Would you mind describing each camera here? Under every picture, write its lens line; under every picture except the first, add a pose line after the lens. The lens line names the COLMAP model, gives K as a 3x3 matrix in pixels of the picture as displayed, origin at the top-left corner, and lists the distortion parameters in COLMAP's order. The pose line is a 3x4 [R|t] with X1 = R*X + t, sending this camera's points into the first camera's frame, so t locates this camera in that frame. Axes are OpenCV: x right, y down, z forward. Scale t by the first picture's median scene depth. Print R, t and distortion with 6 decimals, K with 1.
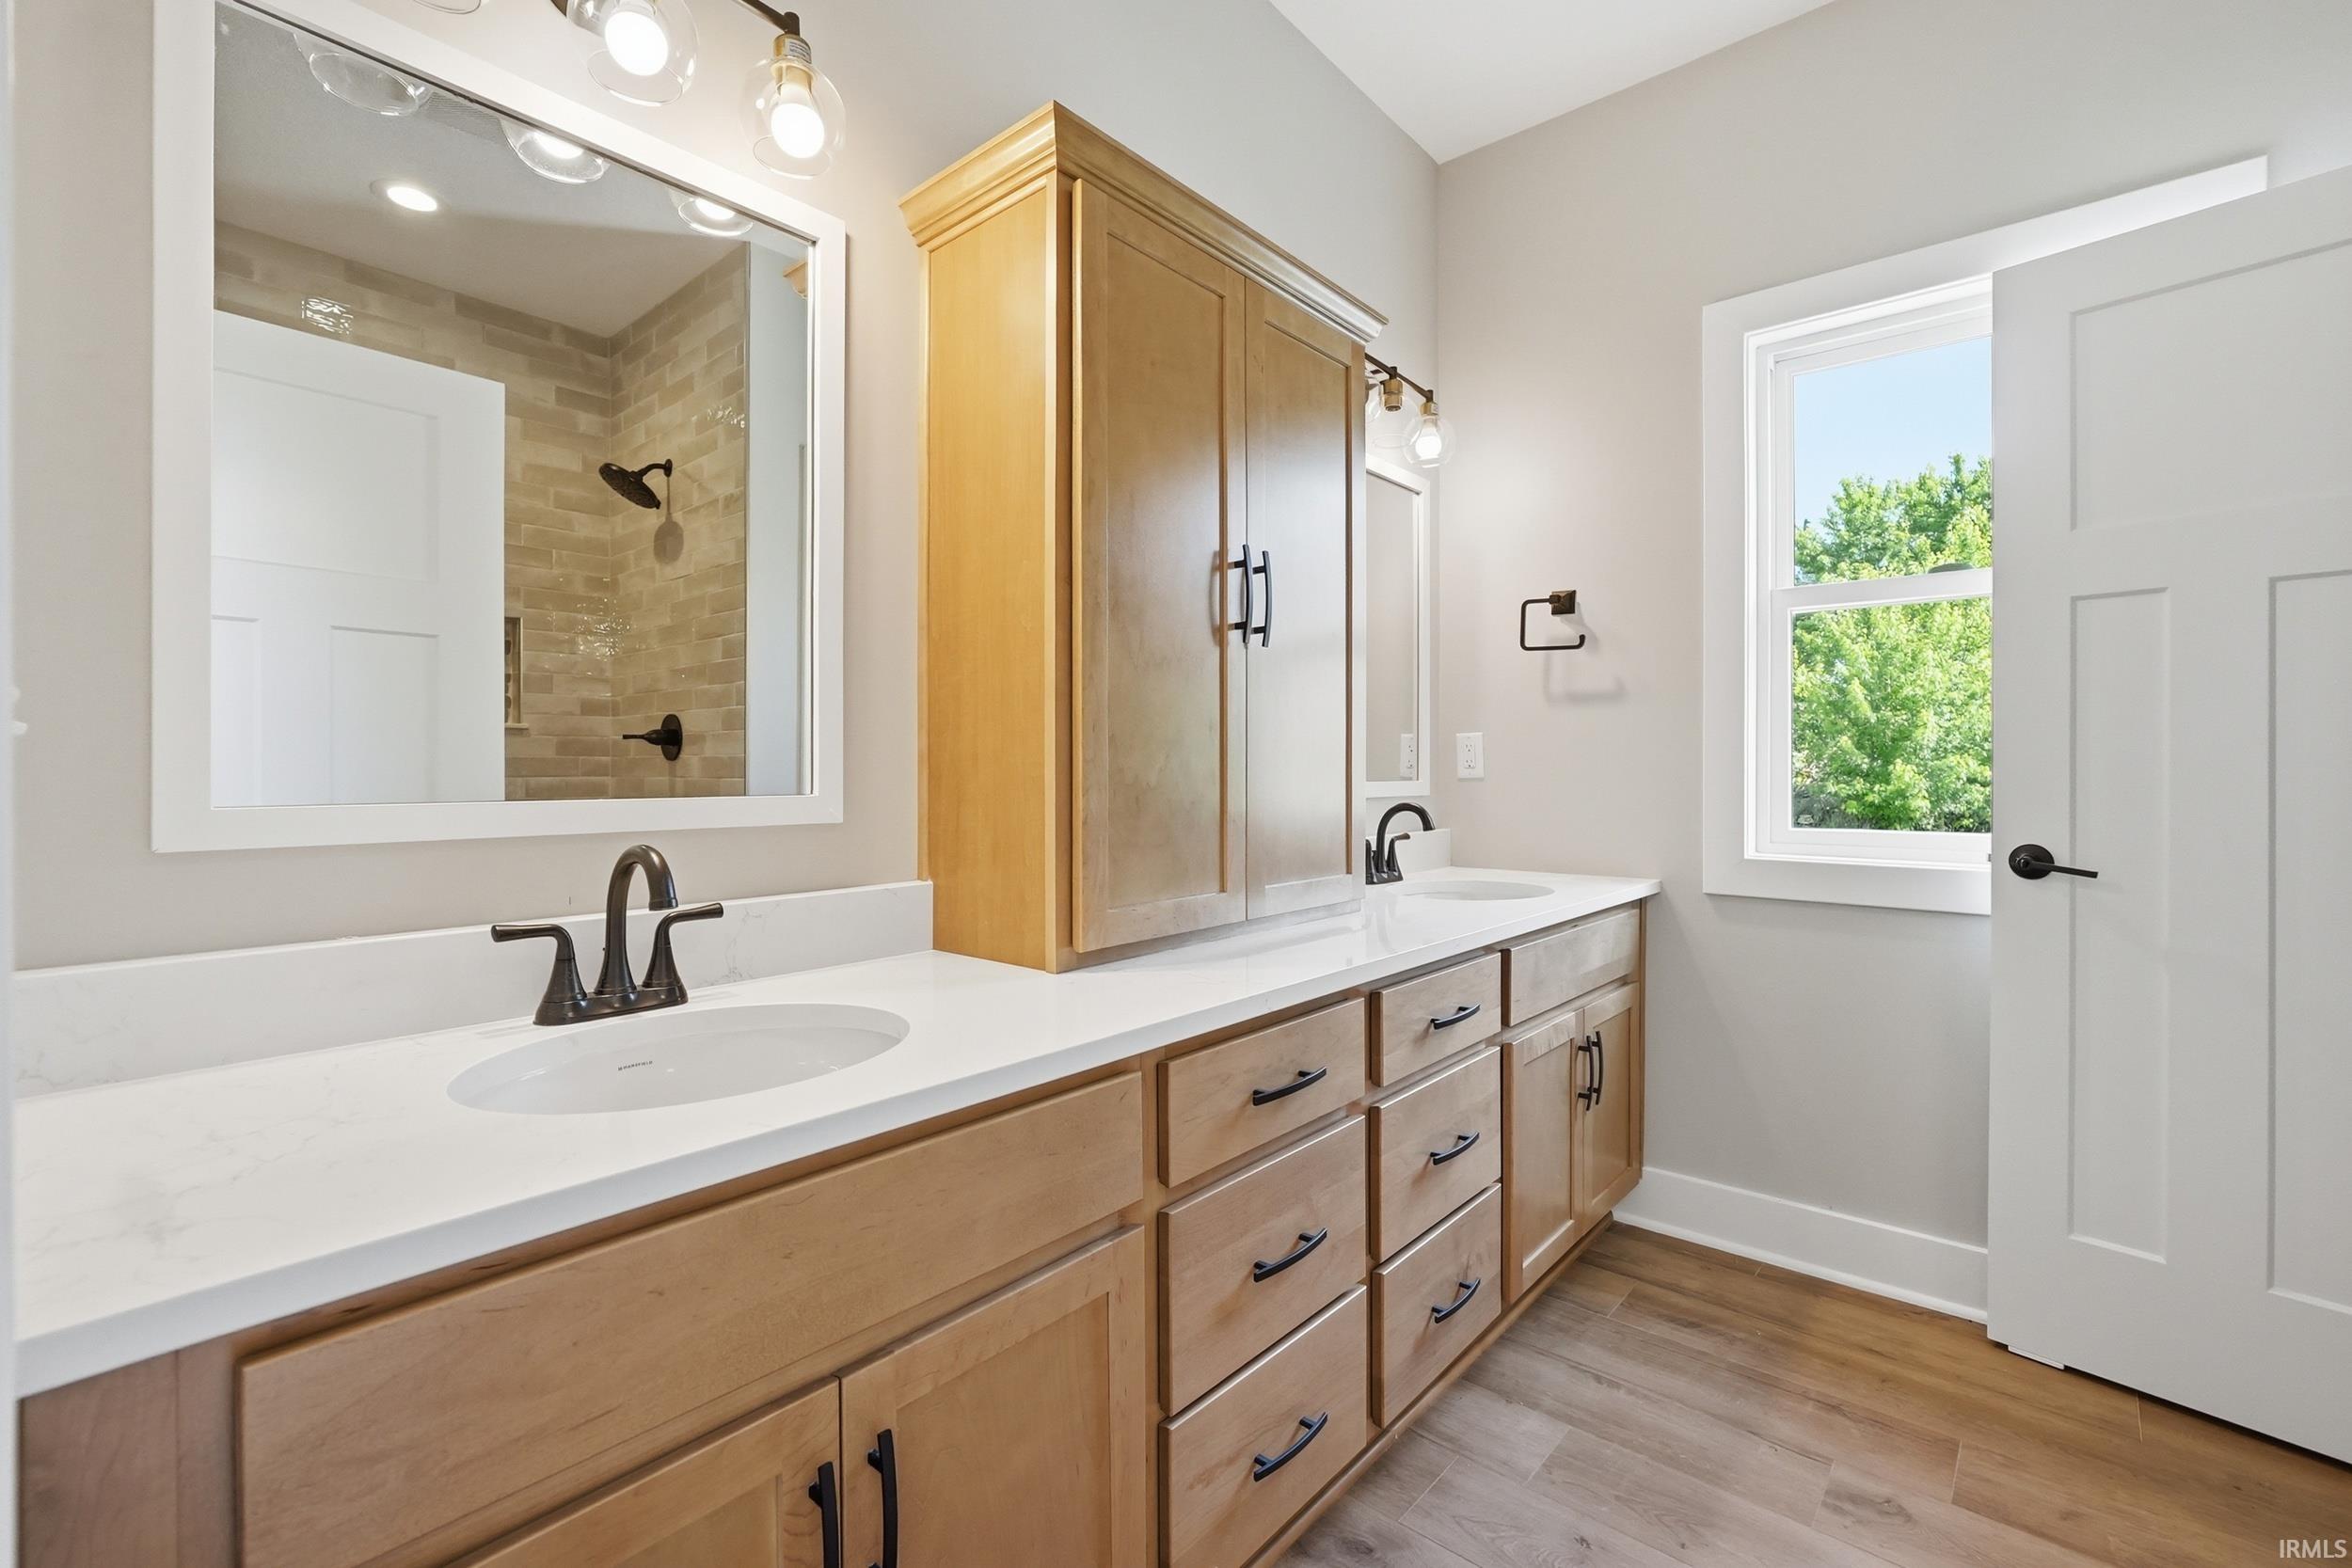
lens RADIAL K [[1006.2, 0, 1180.8], [0, 1006.2, 773.0], [0, 0, 1]] dist [-0.010957, 0.000803]
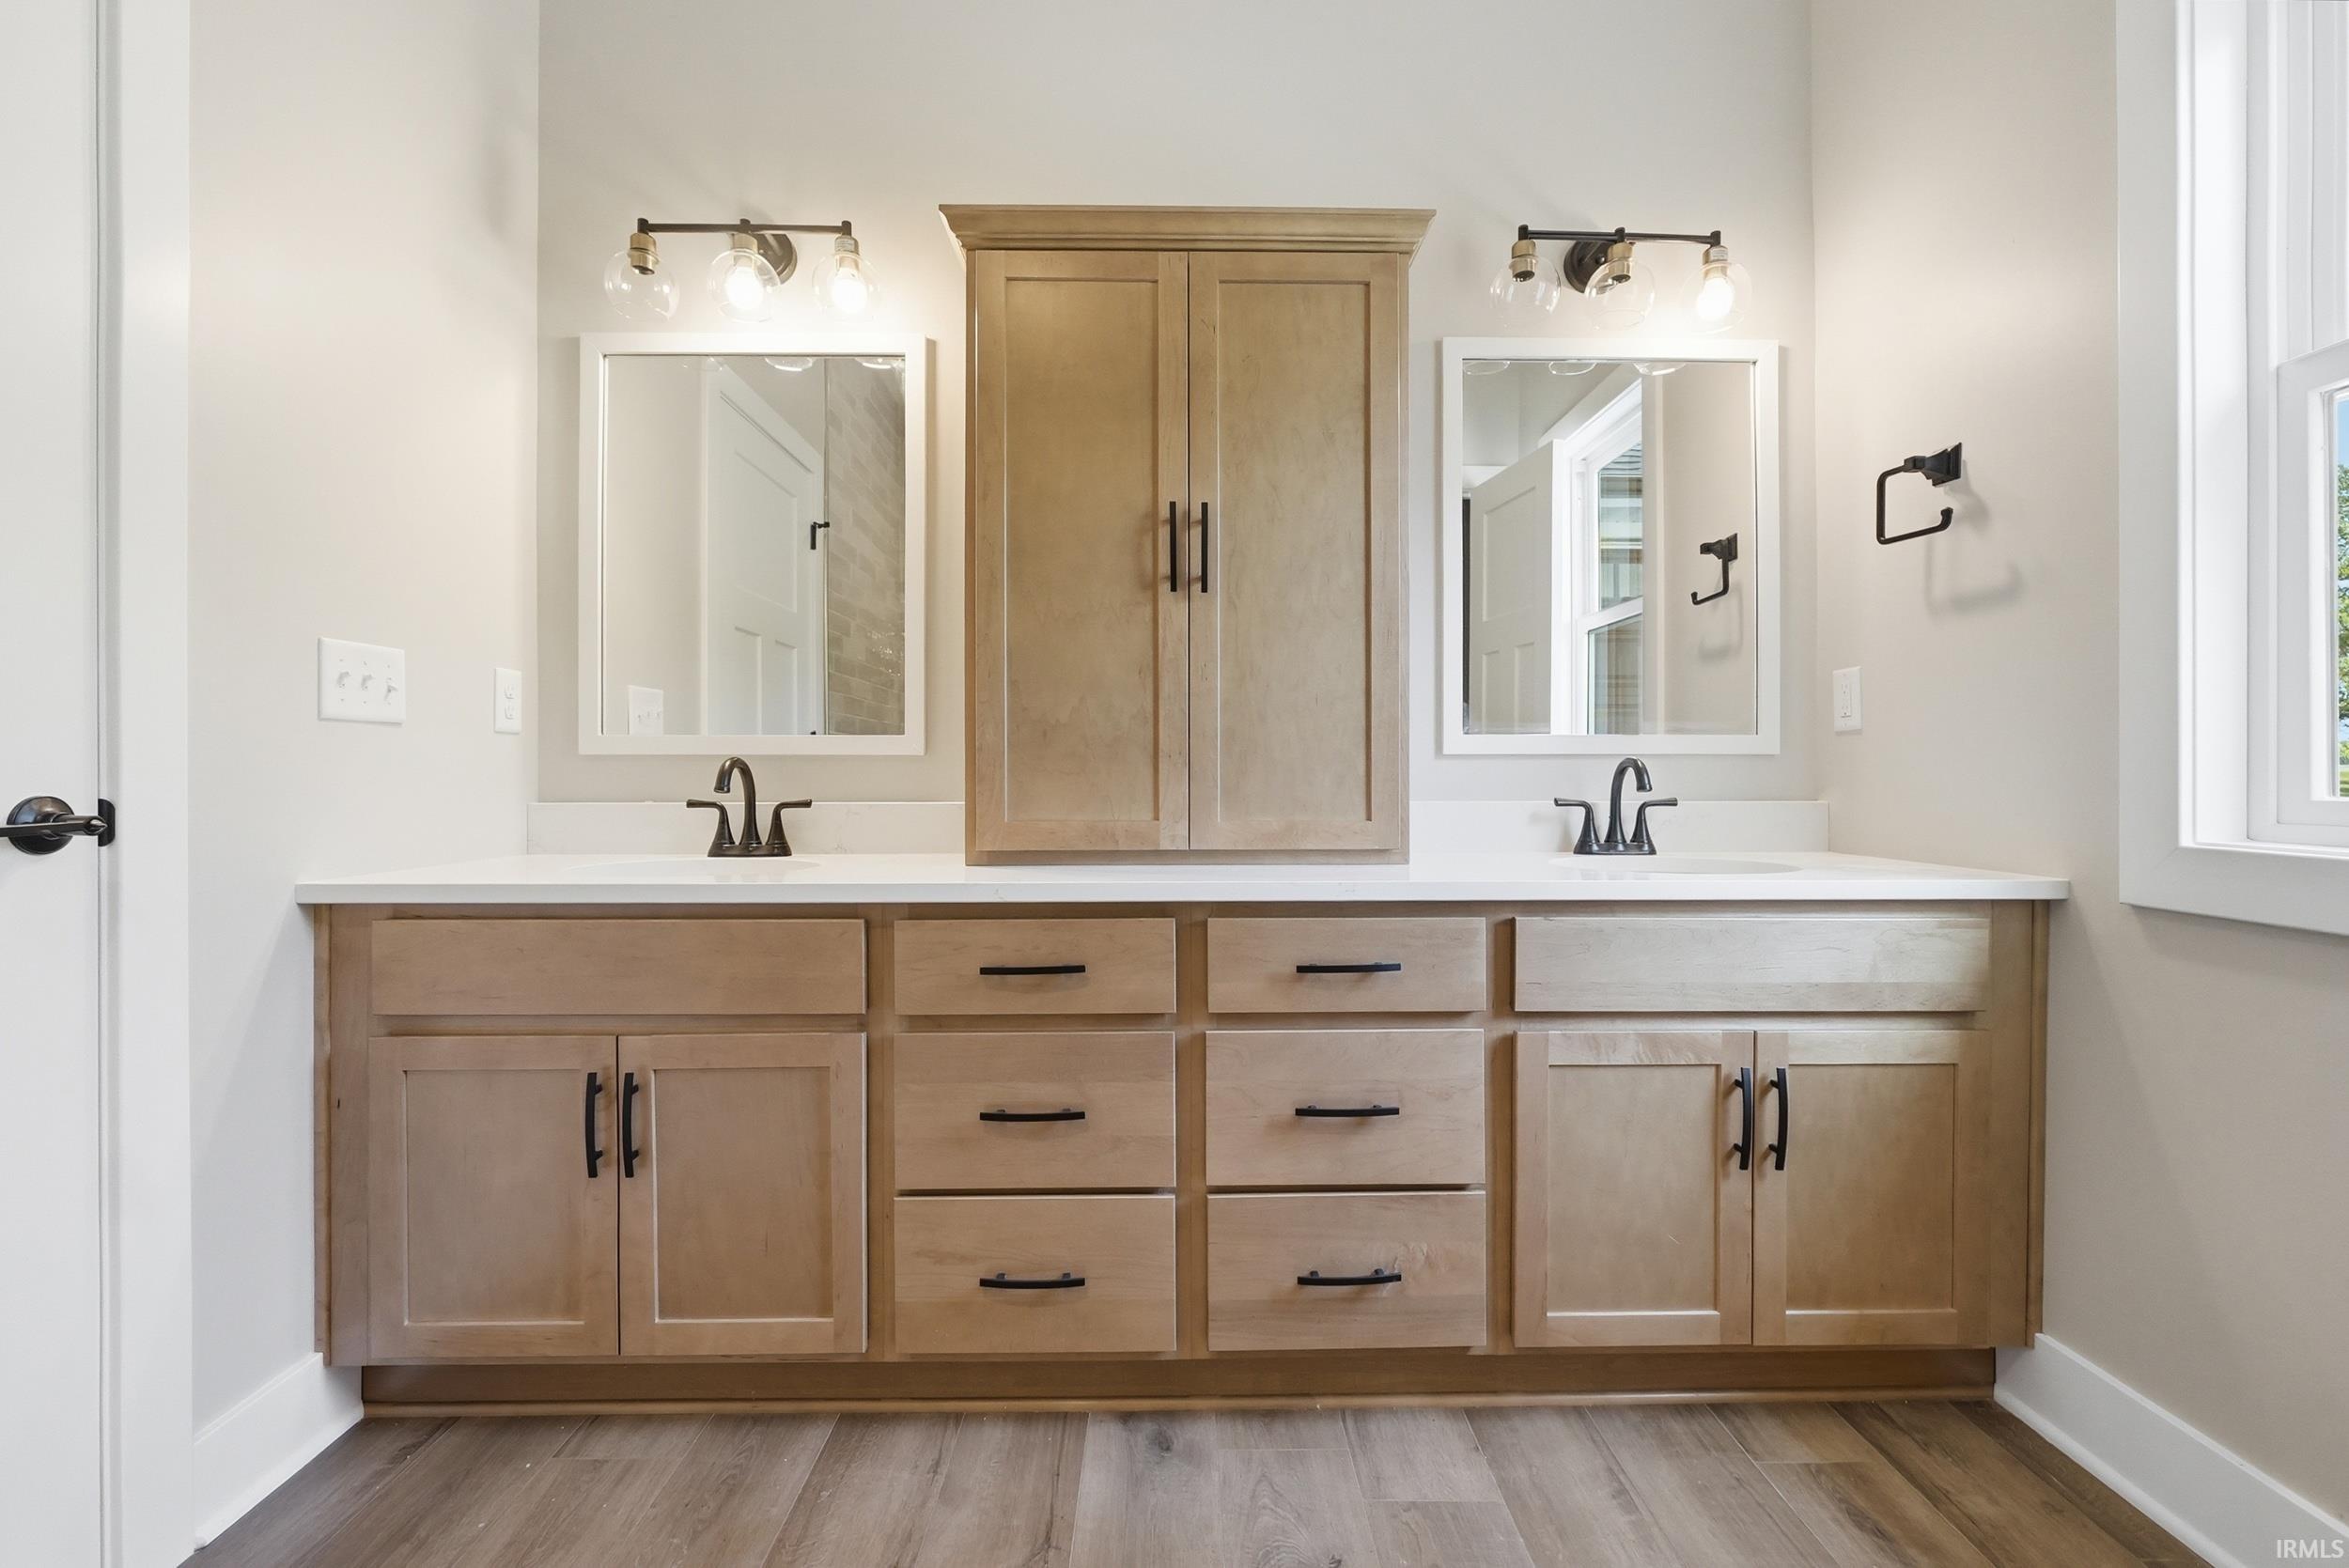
lens RADIAL K [[1005.0, 0, 1179.3], [0, 1005.0, 773.0], [0, 0, 1]] dist [-0.010957, 0.000803]
pose [[0.675294, 0.003260, -0.737541, 0.767365], [-0.004556, 0.999990, 0.000249, 0.058486], [0.737534, 0.003192, 0.675302, 0.241772]]
